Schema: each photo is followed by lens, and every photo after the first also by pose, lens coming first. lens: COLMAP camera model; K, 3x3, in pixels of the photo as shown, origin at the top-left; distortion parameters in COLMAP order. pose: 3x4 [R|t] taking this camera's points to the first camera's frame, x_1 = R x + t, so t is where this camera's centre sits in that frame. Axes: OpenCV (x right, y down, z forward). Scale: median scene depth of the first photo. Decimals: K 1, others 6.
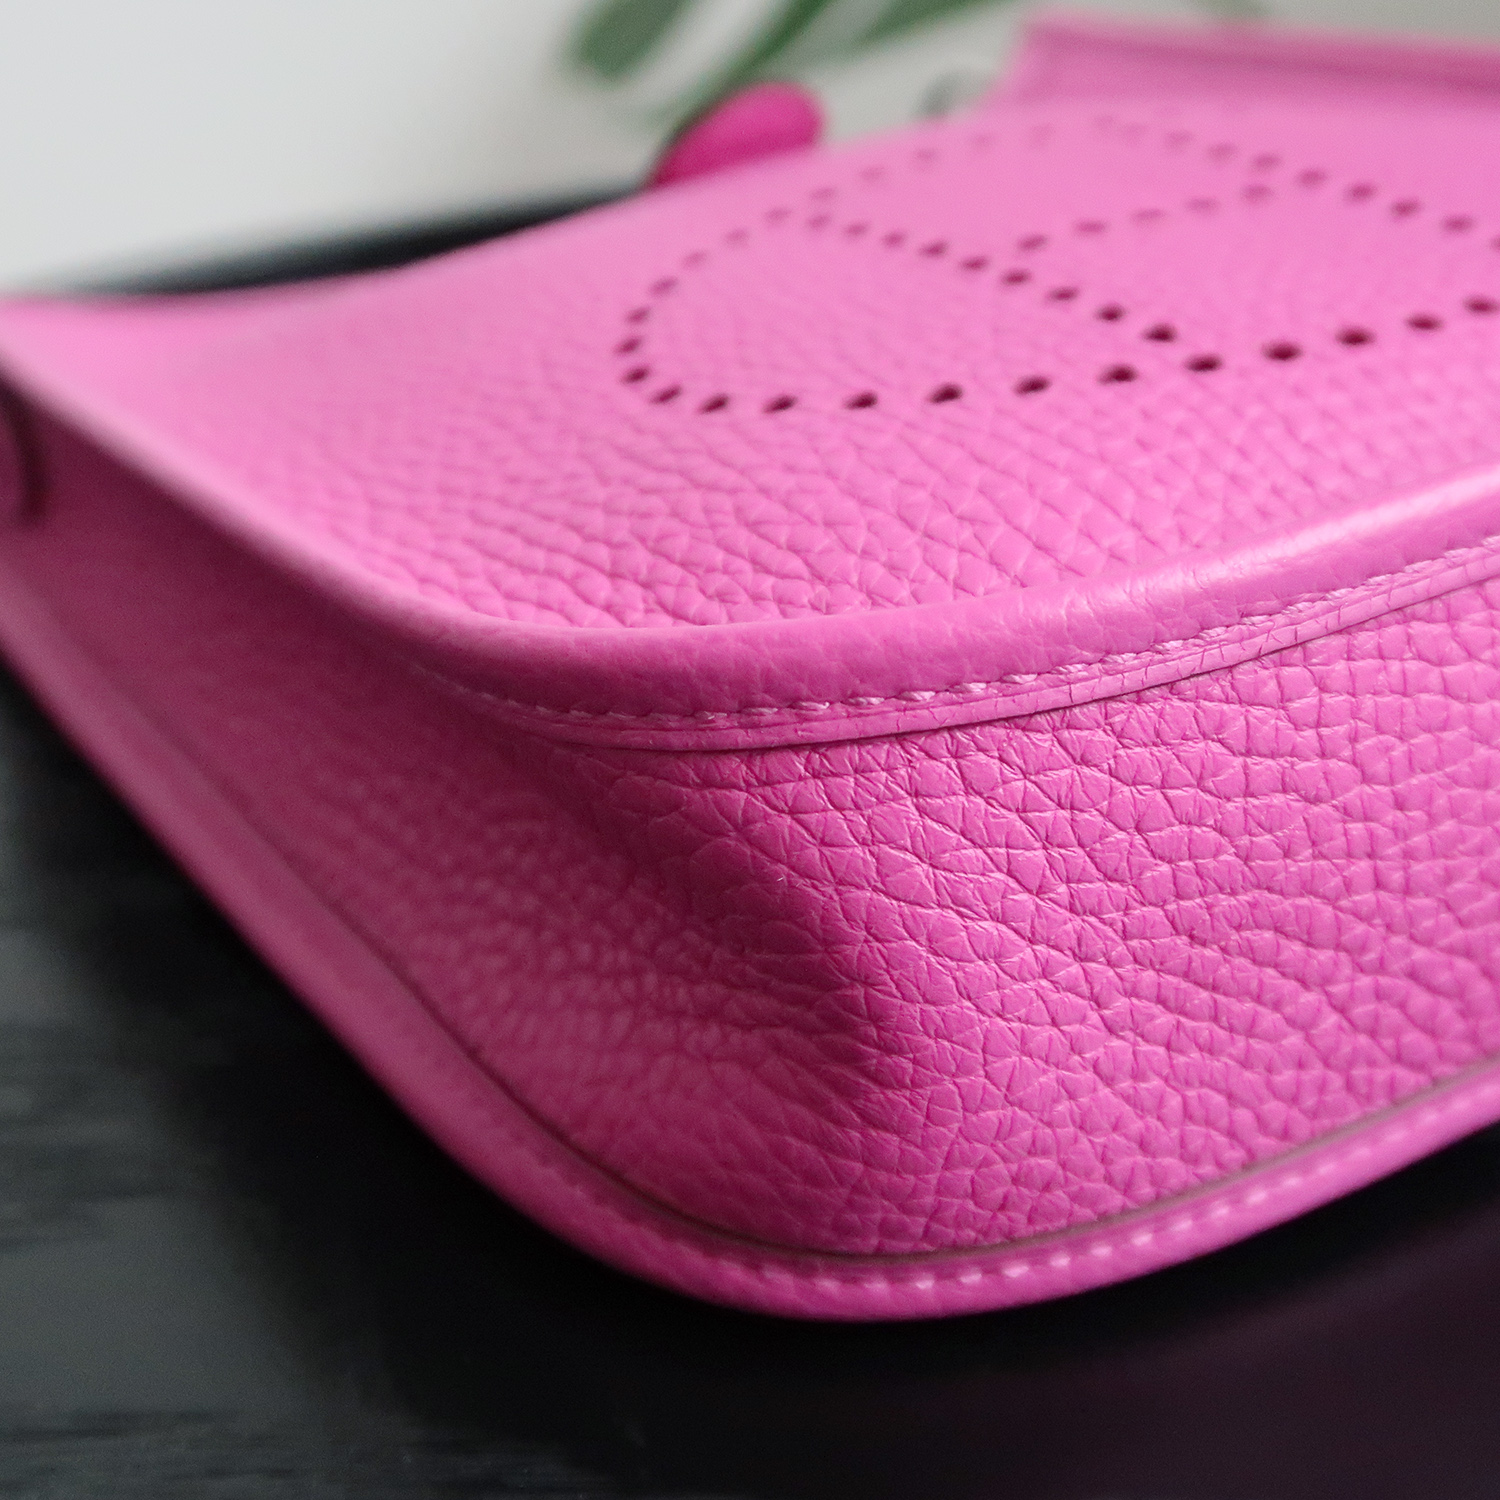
lens RADIAL K [[2815.8, 0, 750.0], [0, 2815.8, 750.0], [0, 0, 1]] dist [-0.018077, 0.007447]
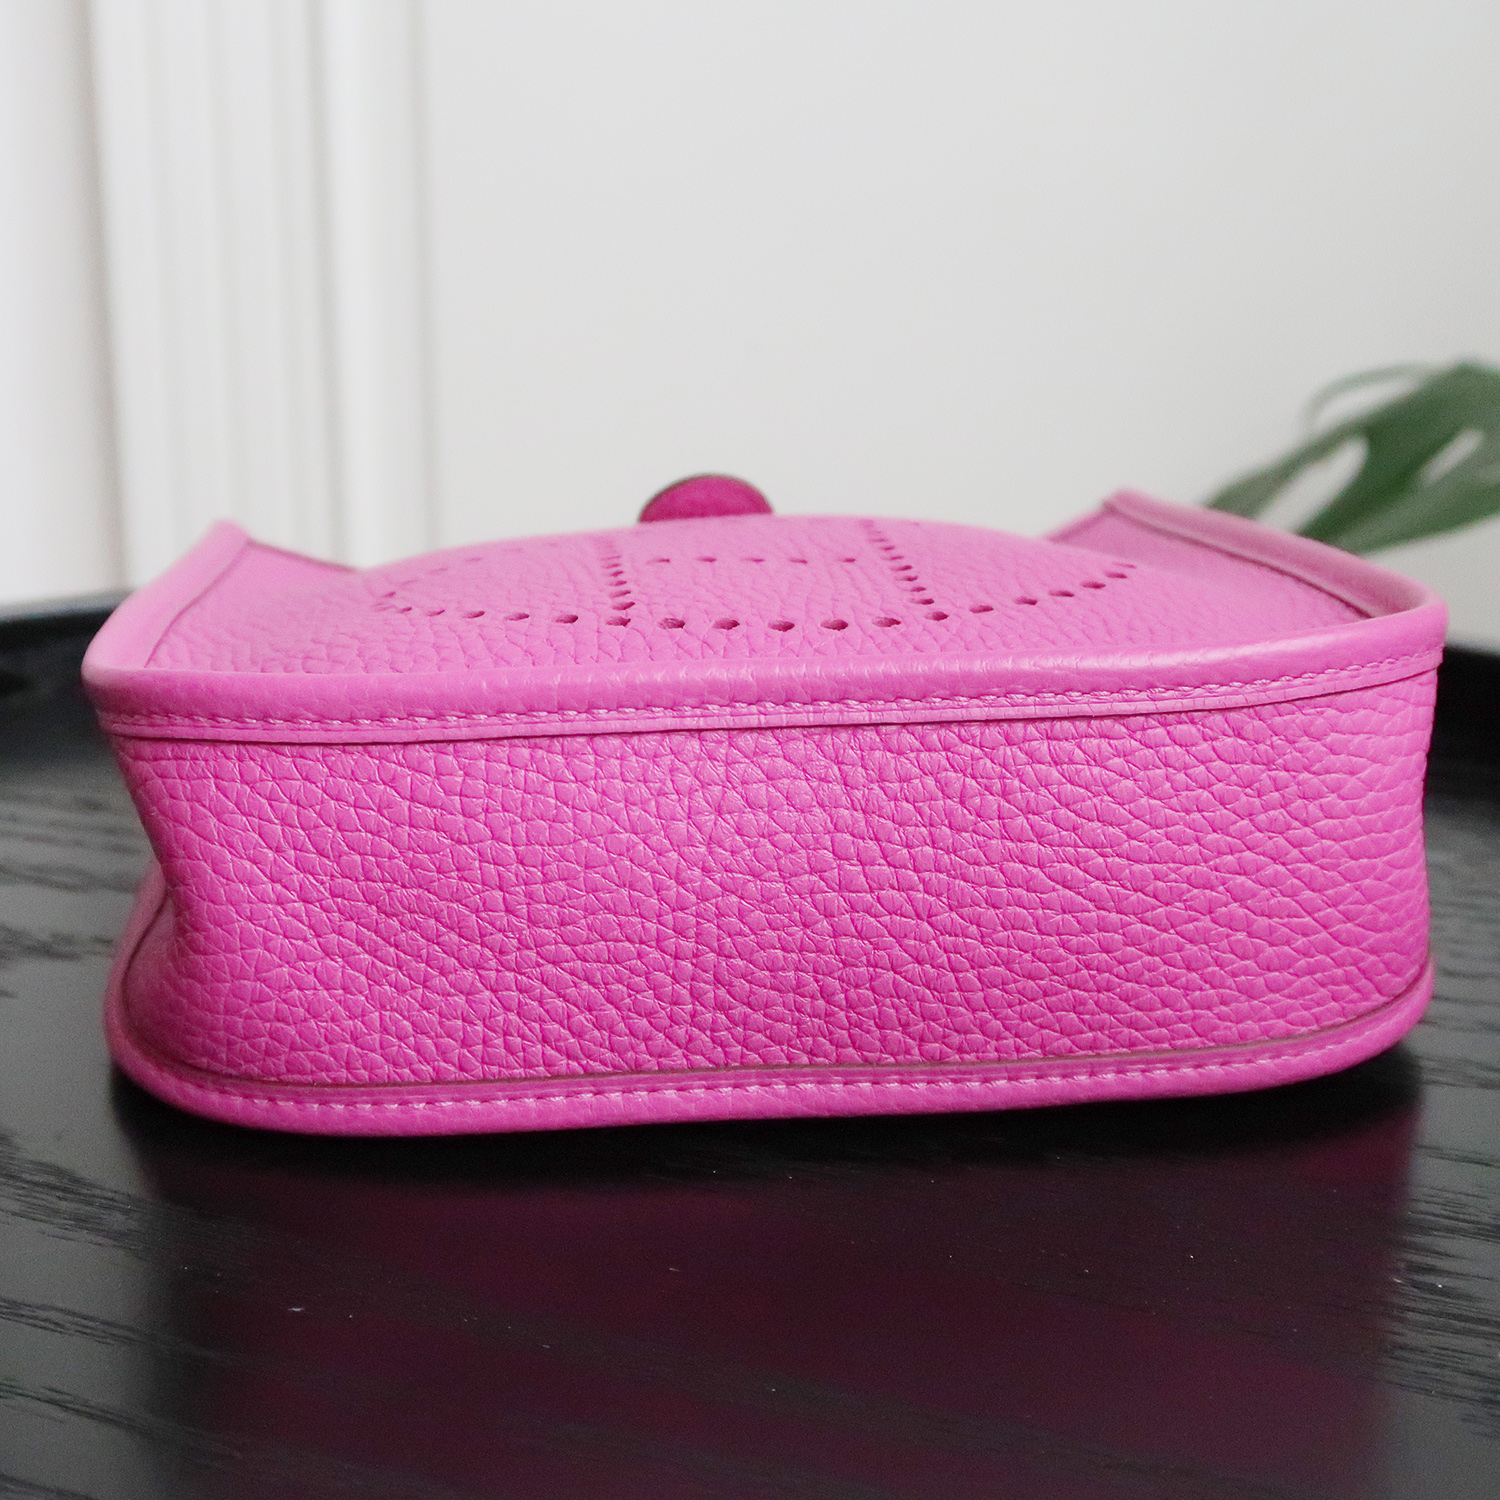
lens RADIAL K [[2815.8, 0, 750.0], [0, 2815.8, 750.0], [0, 0, 1]] dist [-0.018077, 0.007447]
pose [[0.896810, 0.170451, -0.408263, 1.049966], [-0.242243, 0.961365, -0.130750, 0.145139], [0.370203, 0.216157, 0.903452, -0.468547]]
